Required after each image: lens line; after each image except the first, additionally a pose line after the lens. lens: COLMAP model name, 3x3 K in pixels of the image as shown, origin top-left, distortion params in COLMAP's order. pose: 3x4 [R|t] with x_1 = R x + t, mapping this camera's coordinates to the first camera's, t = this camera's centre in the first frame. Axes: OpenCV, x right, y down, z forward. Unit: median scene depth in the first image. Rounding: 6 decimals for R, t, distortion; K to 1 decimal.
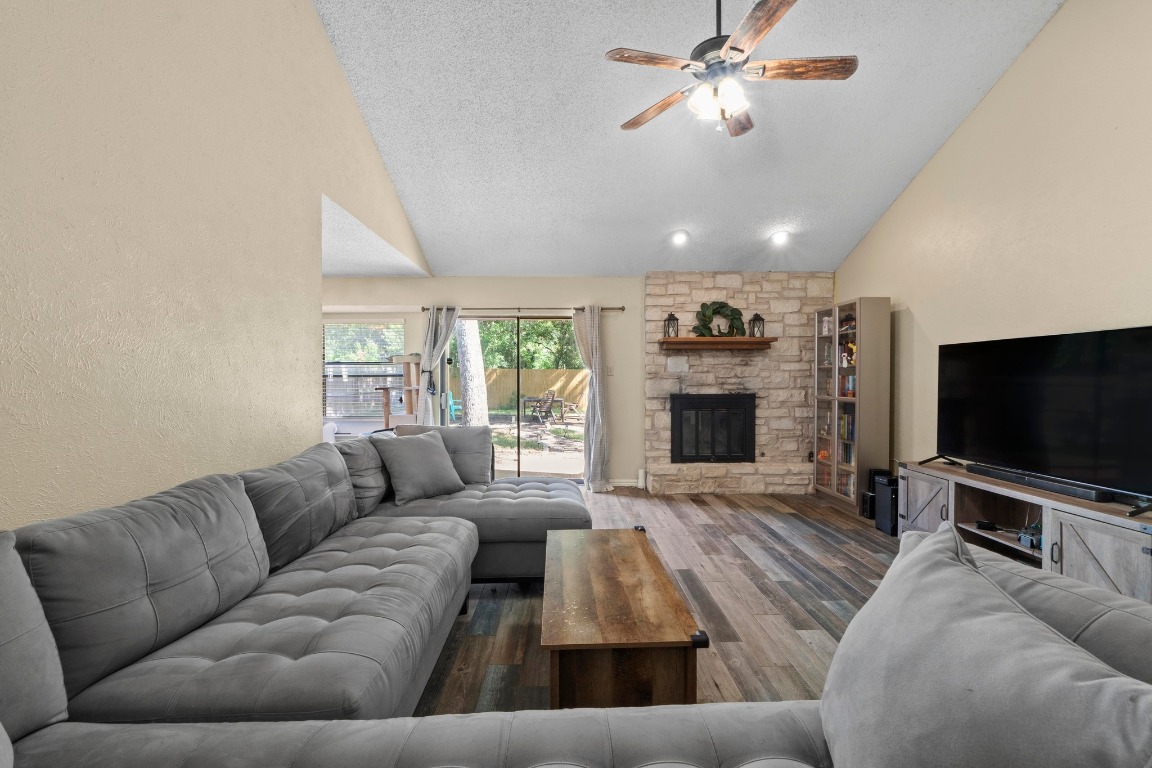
lens RADIAL K [[497.7, 0, 564.2], [0, 497.7, 380.6], [0, 0, 1]] dist [-0.001380, -0.000346]
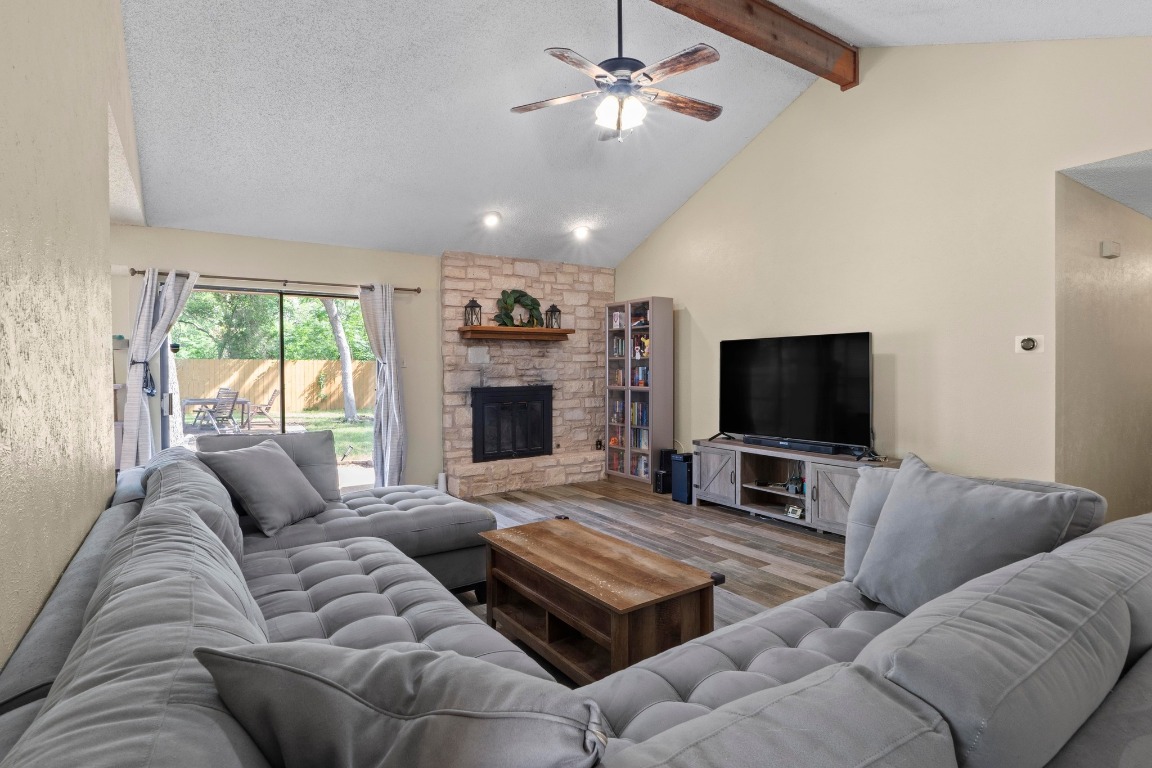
lens RADIAL K [[593.4, 0, 567.7], [0, 593.4, 377.2], [0, 0, 1]] dist [-0.001086, -0.000093]
pose [[0.842654, -0.012294, 0.538316, -0.225870], [0.008646, 0.999919, 0.009302, -0.000653], [-0.538387, -0.003184, 0.842692, -0.013942]]
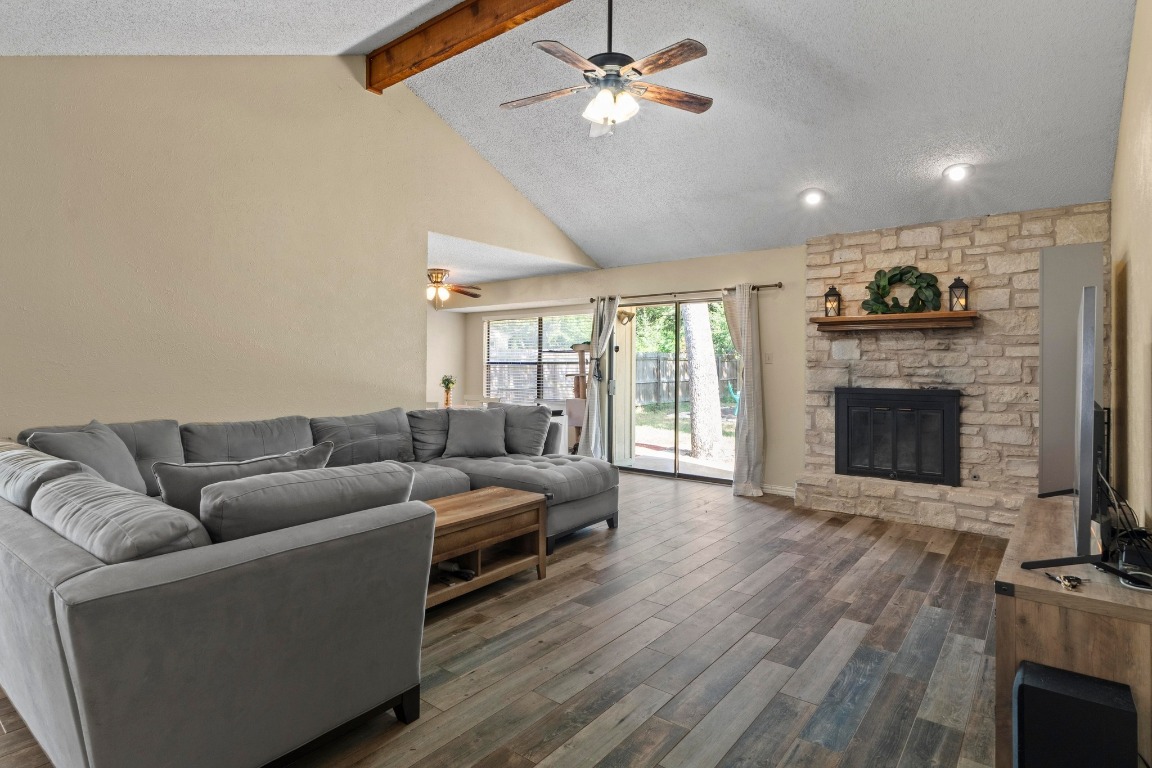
lens RADIAL K [[595.1, 0, 554.6], [0, 595.1, 358.2], [0, 0, 1]] dist [-0.000046, -0.000042]
pose [[0.768370, -0.000529, -0.640006, 0.482399], [-0.011558, 0.999825, -0.014702, -0.000175], [0.639902, 0.018694, 0.768229, -0.026391]]
